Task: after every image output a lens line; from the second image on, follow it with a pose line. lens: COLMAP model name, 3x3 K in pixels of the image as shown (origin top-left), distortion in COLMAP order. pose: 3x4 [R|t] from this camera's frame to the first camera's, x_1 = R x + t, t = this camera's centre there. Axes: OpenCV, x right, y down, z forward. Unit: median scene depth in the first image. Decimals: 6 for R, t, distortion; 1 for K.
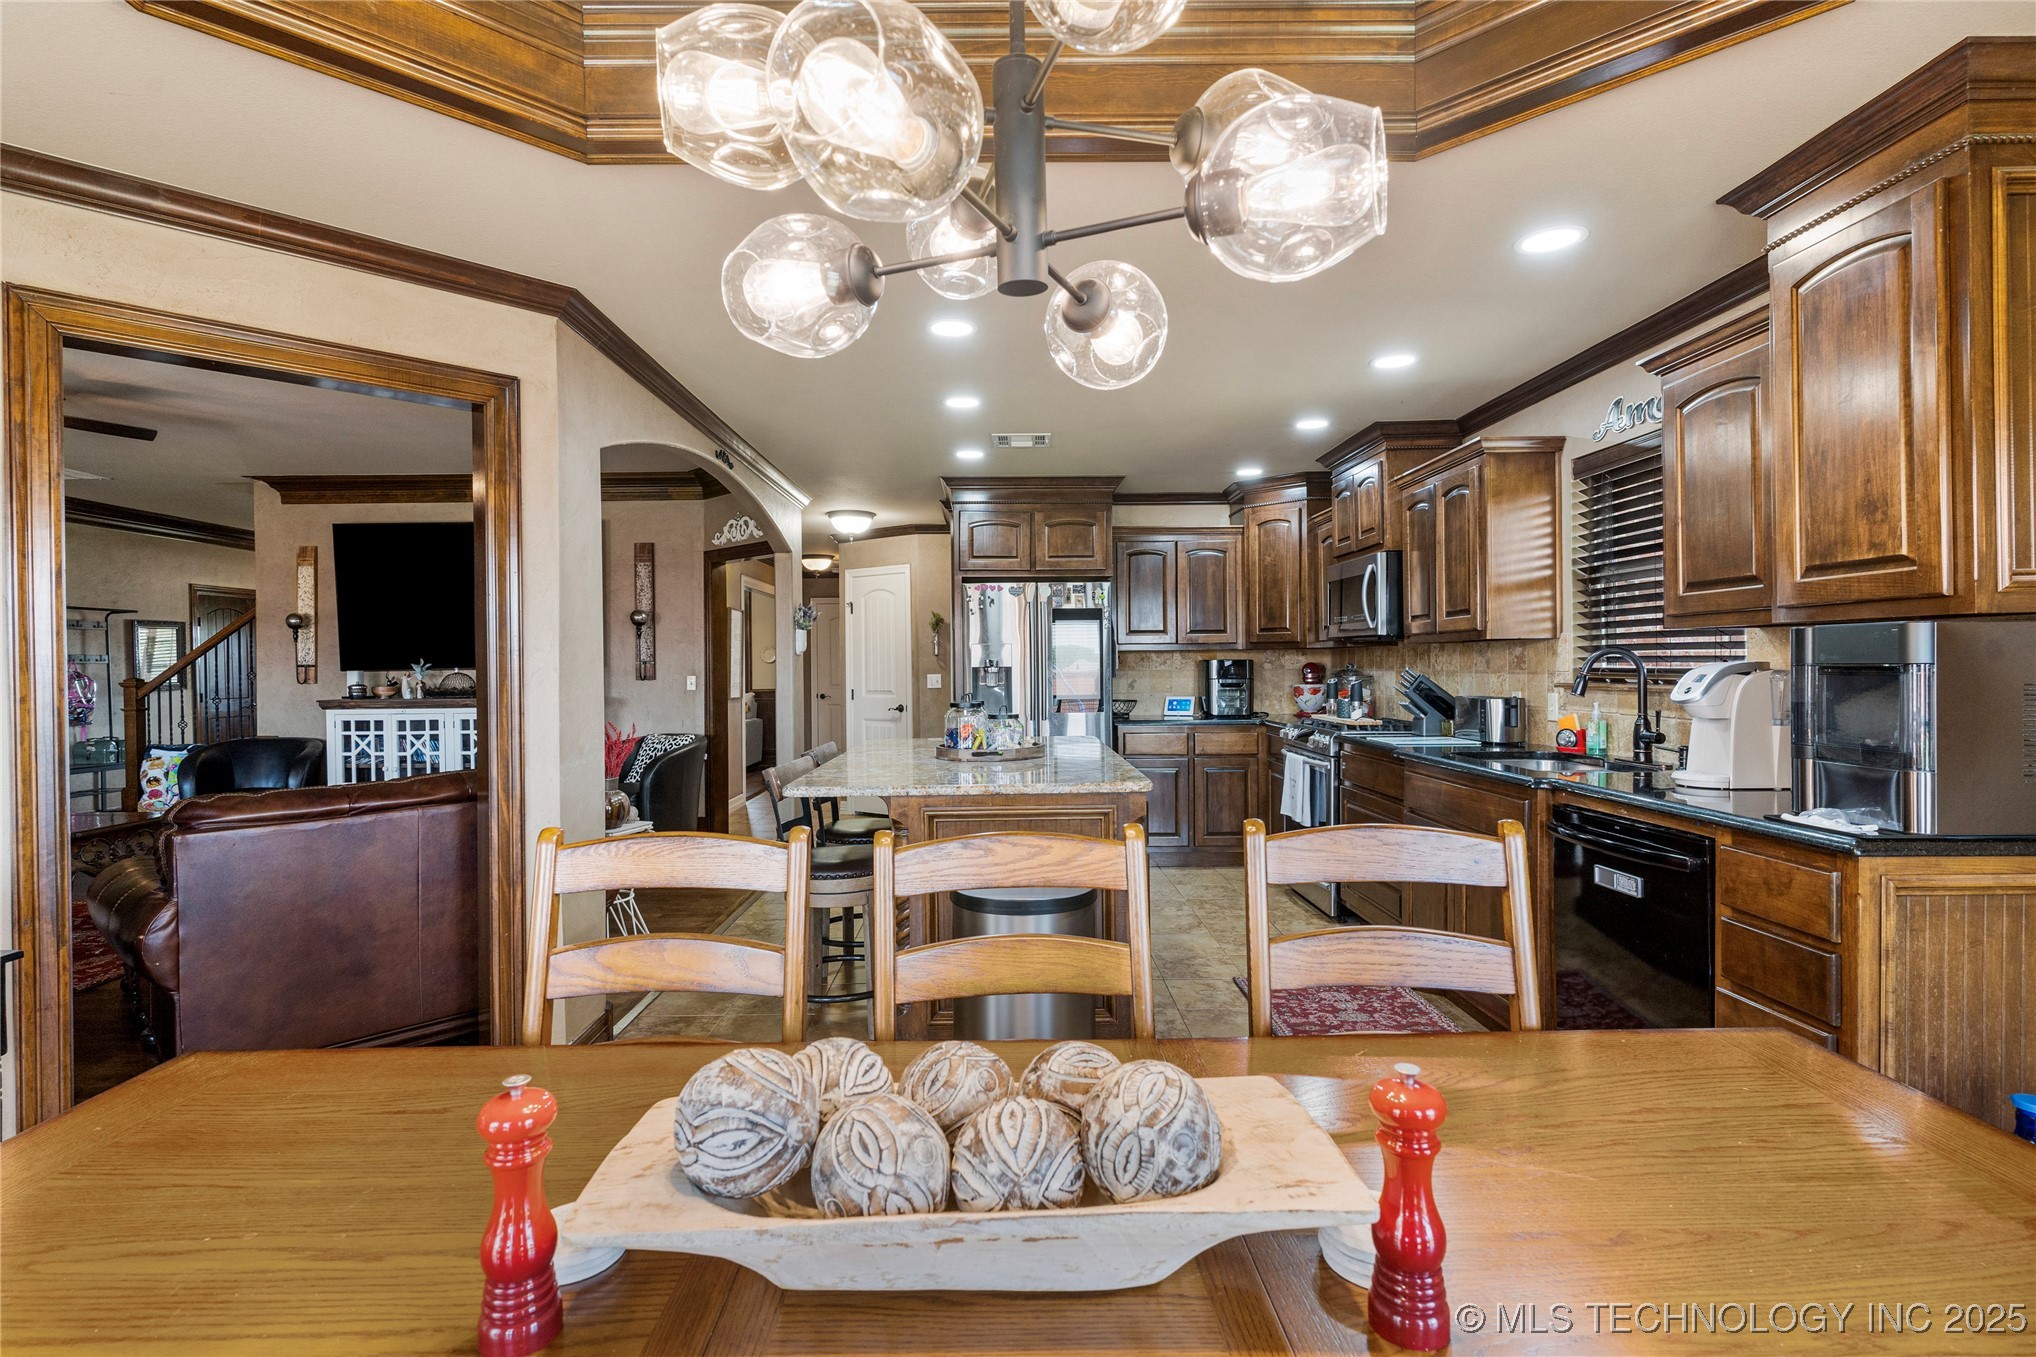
lens RADIAL K [[979.5, 0, 1011.3], [0, 979.5, 672.9], [0, 0, 1]] dist [0.000259, 0.001680]
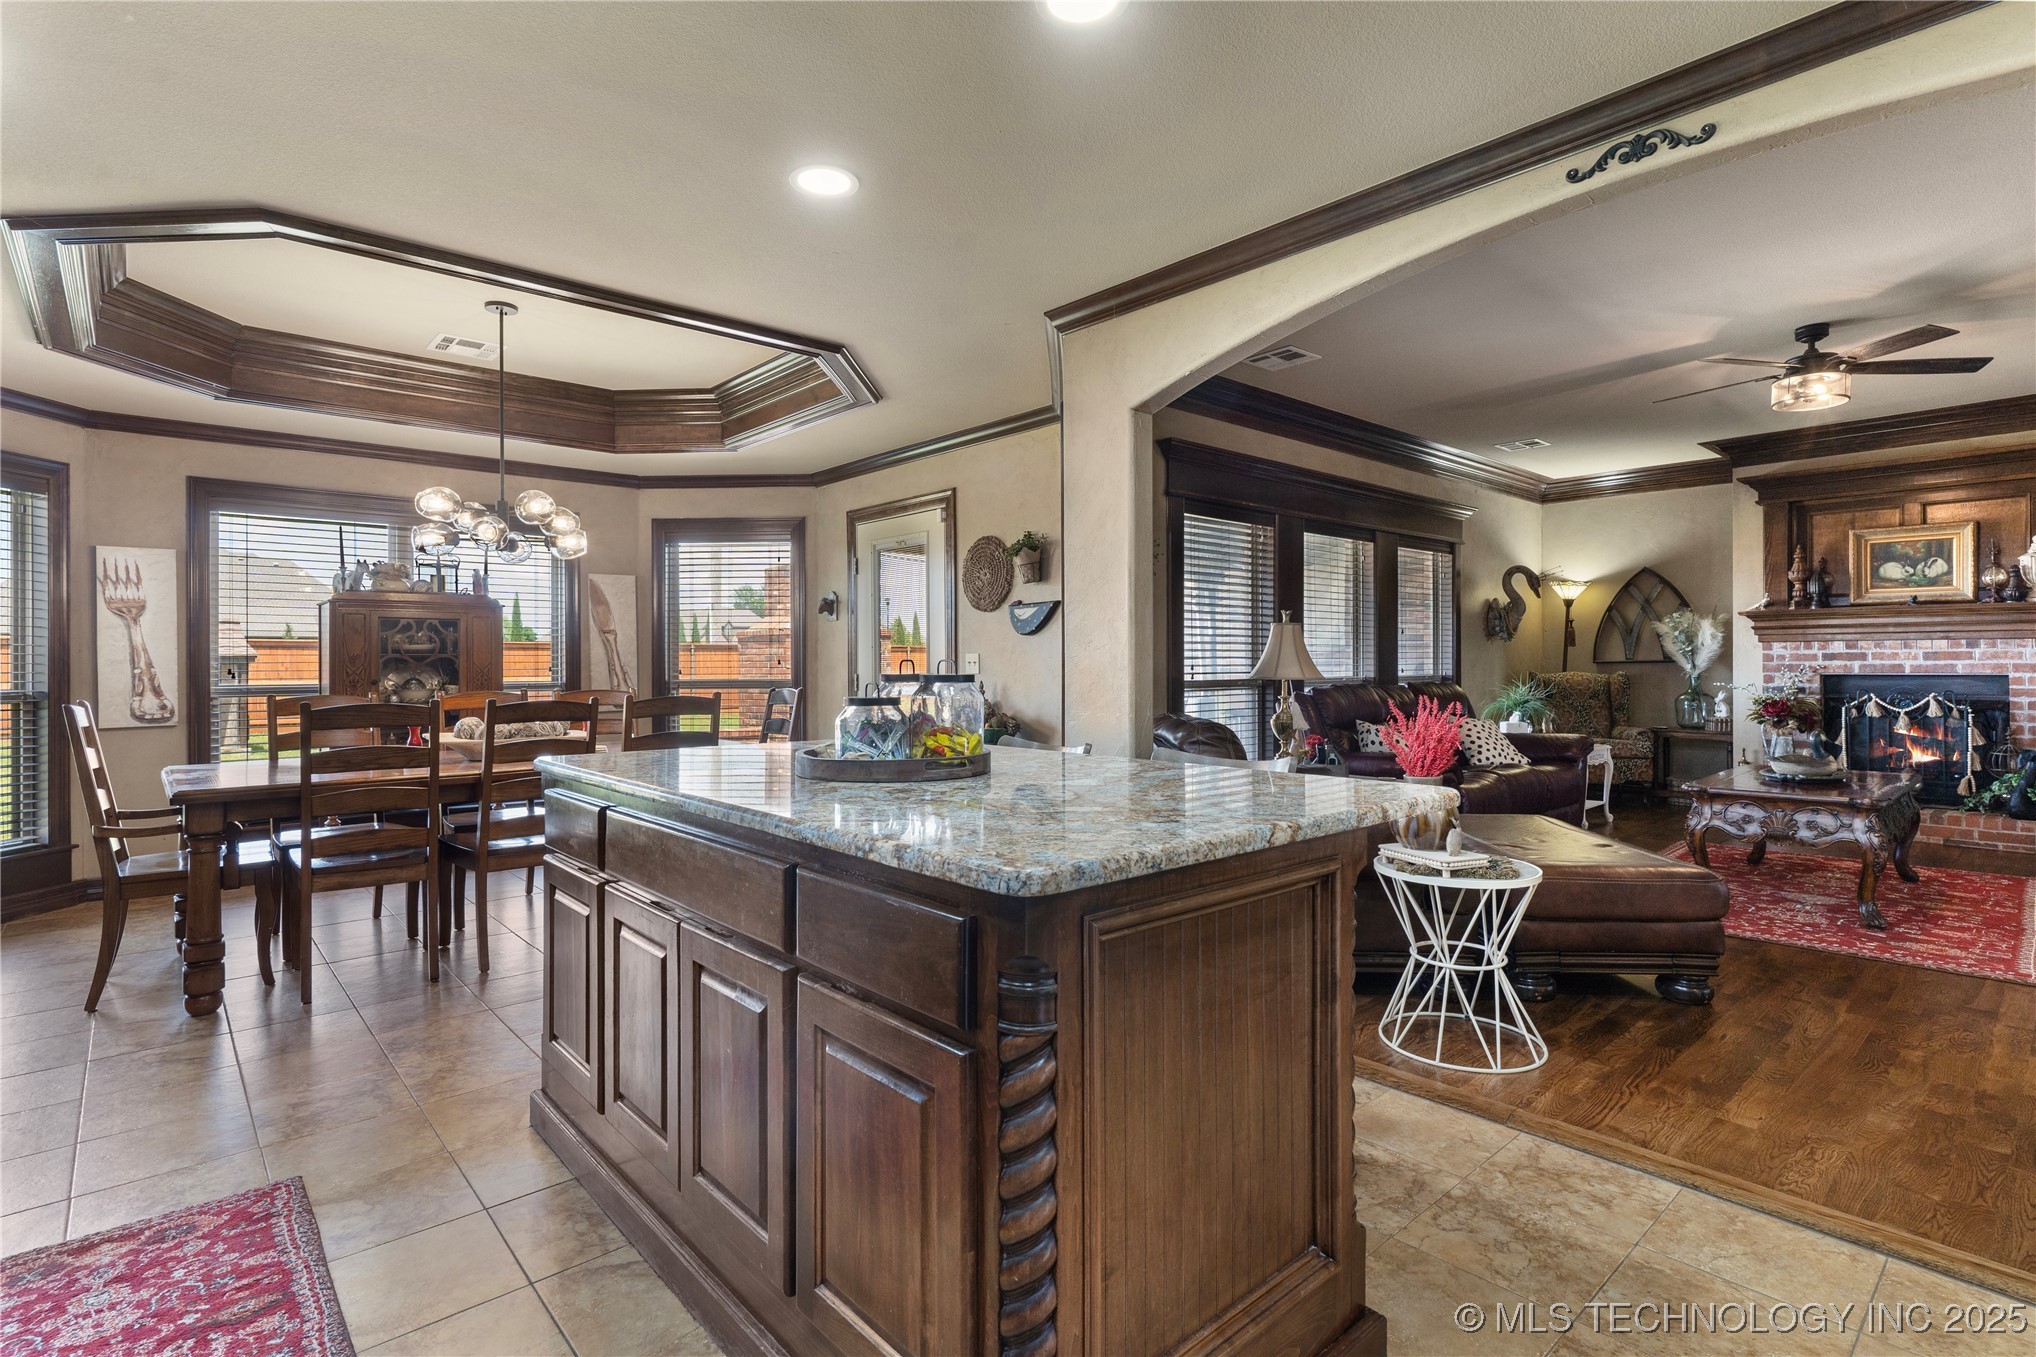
lens RADIAL K [[979.9, 0, 1005.3], [0, 979.9, 658.7], [0, 0, 1]] dist [0.002919, 0.000313]
pose [[-0.757144, 0.012633, -0.653126, 0.188228], [0.007186, 0.999914, 0.011011, 0.008904], [0.653209, 0.003643, -0.757169, 0.928369]]
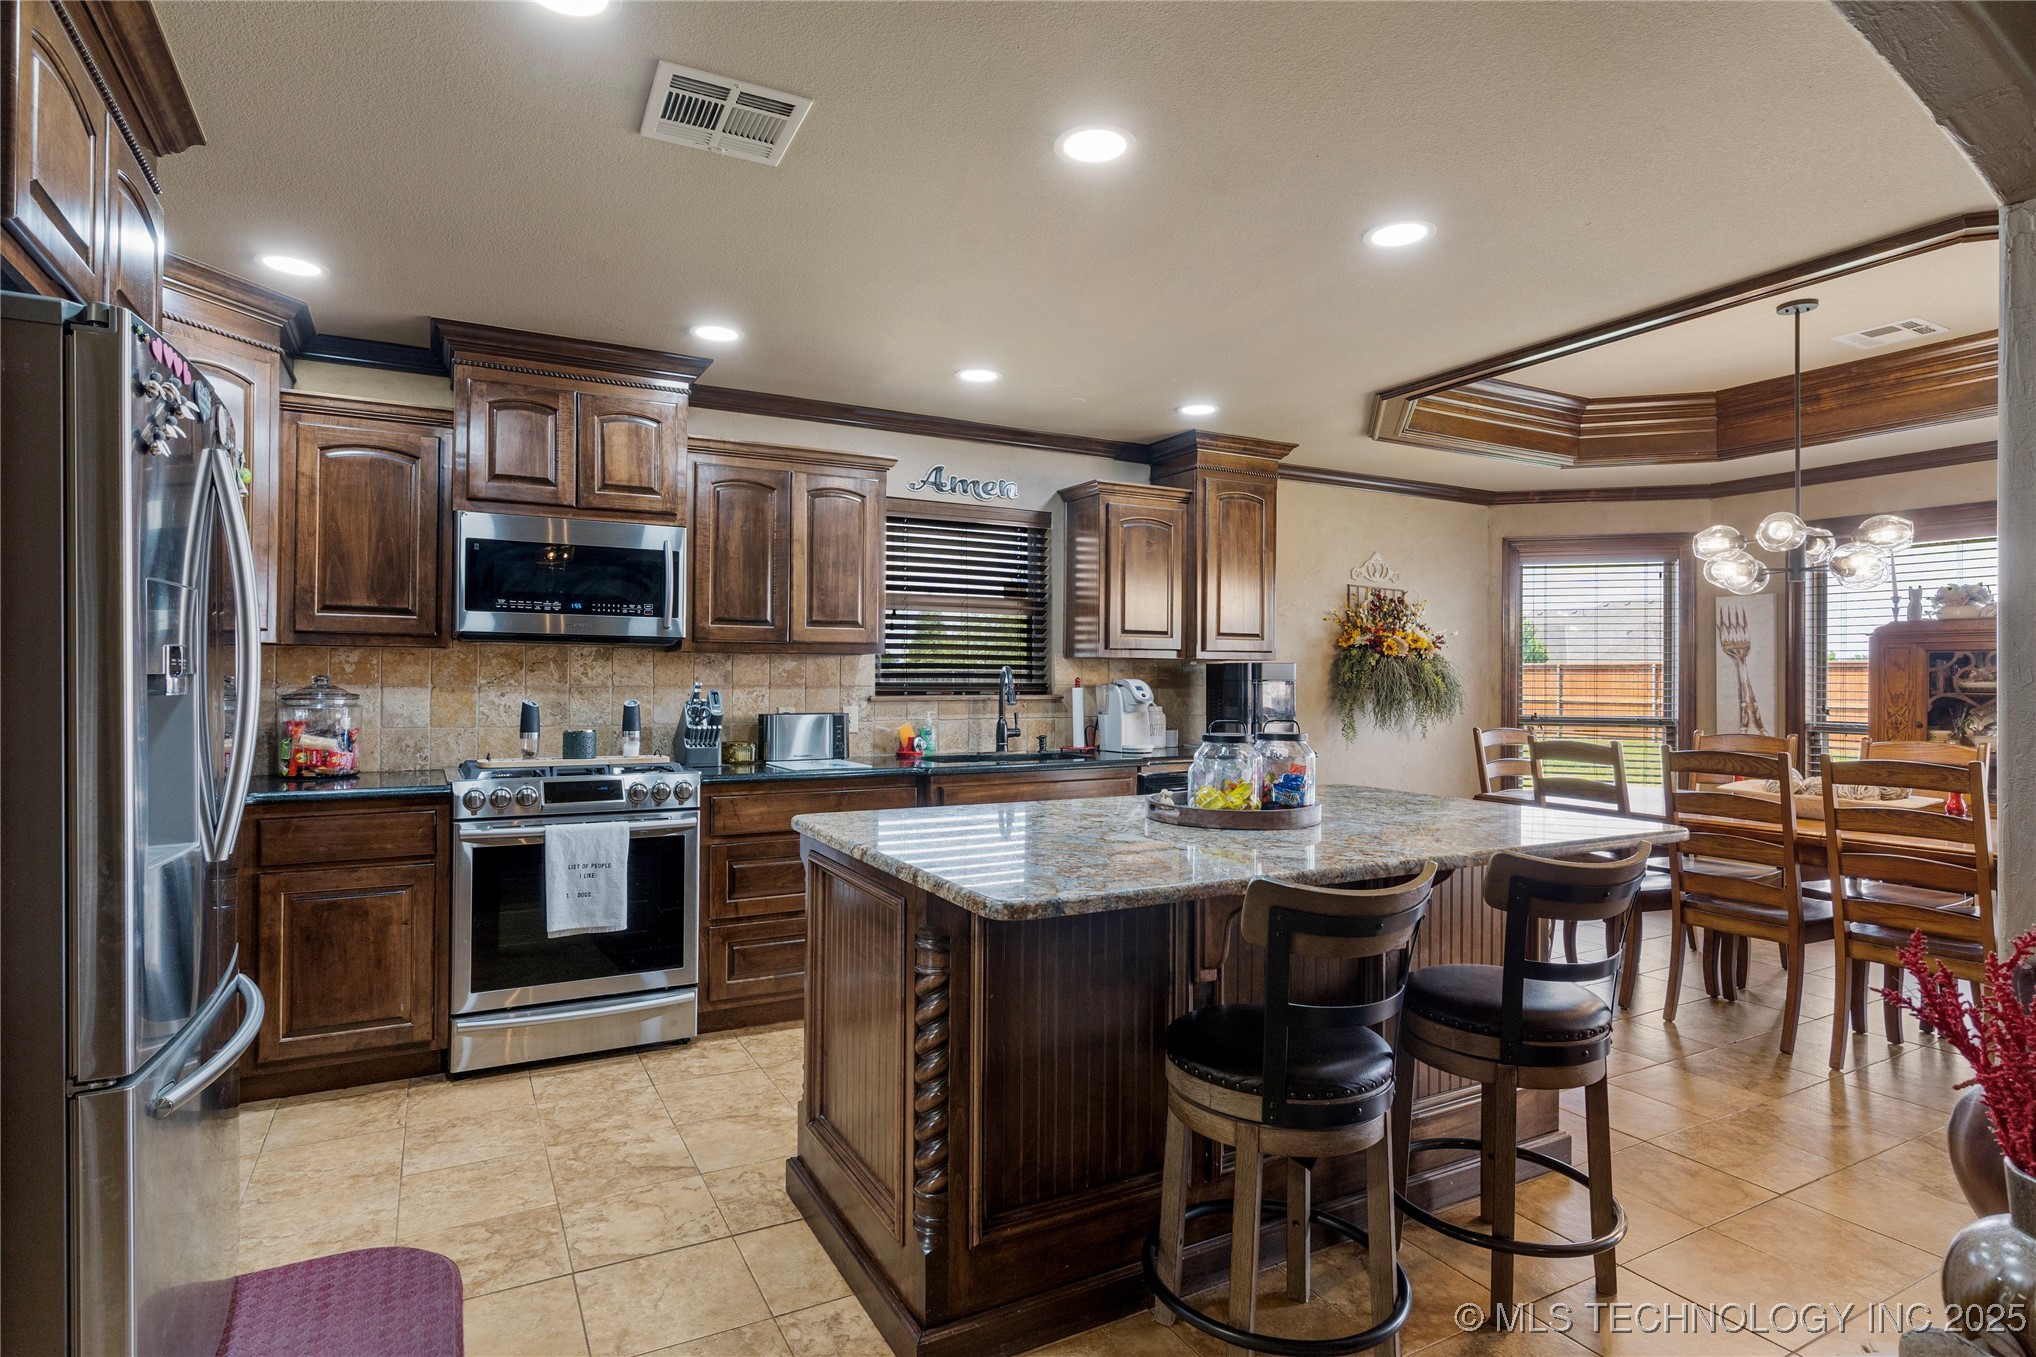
lens RADIAL K [[1058.7, 0, 1004.1], [0, 1058.7, 673.3], [0, 0, 1]] dist [-0.004368, 0.000972]
pose [[-0.462706, 0.011368, 0.886439, -0.356117], [0.007117, 0.999933, -0.009109, -0.002220], [-0.886483, 0.002094, -0.462756, 0.914759]]
